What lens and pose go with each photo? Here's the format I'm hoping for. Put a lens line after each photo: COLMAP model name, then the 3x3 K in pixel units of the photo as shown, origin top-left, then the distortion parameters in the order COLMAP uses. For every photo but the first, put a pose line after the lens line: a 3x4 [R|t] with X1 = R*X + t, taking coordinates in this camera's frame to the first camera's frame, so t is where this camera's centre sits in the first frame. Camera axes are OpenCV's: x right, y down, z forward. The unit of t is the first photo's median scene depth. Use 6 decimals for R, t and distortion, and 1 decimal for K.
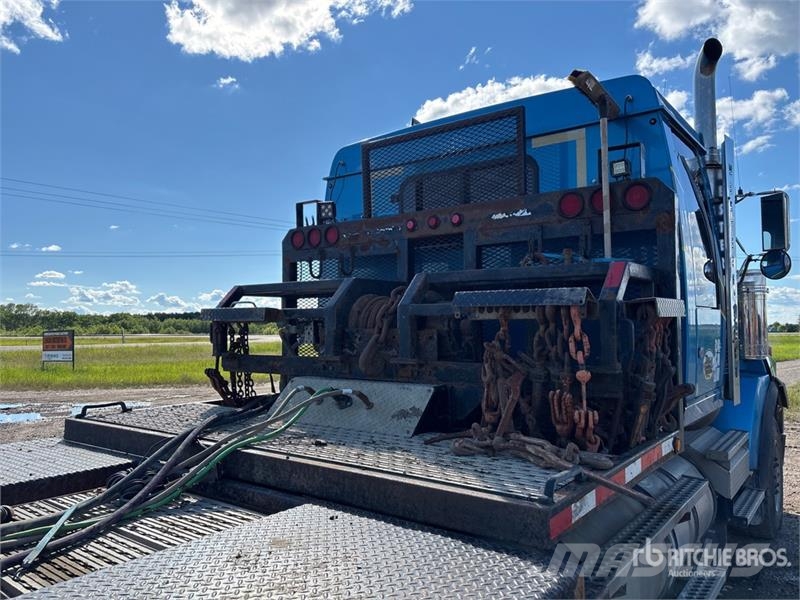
lens RADIAL K [[605.5, 0, 398.2], [0, 605.5, 301.6], [0, 0, 1]] dist [0.052112, -0.066802]
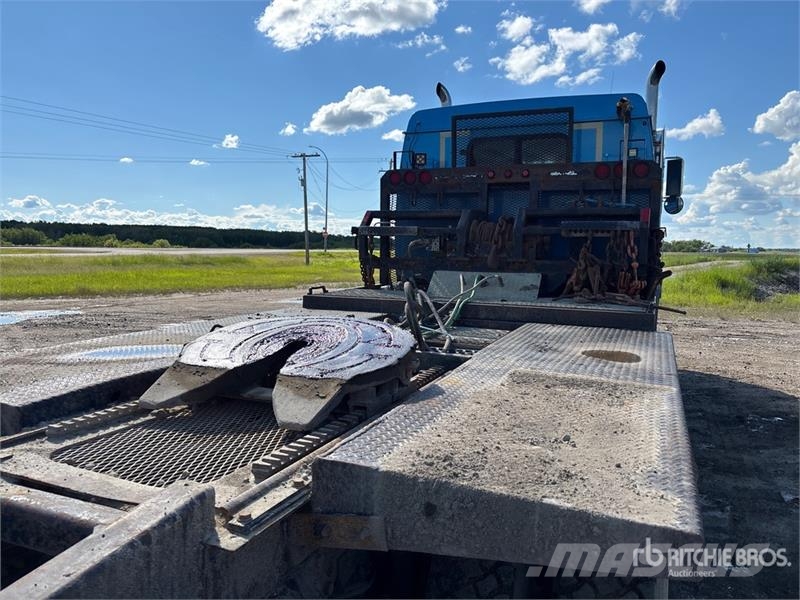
lens RADIAL K [[605.5, 0, 401.0], [0, 605.5, 301.3], [0, 0, 1]] dist [0.052112, -0.066802]
pose [[0.968779, -0.009219, 0.247753, -0.556874], [-0.024692, 0.990752, 0.133419, -0.006232], [-0.246692, -0.135371, 0.959592, -0.452725]]
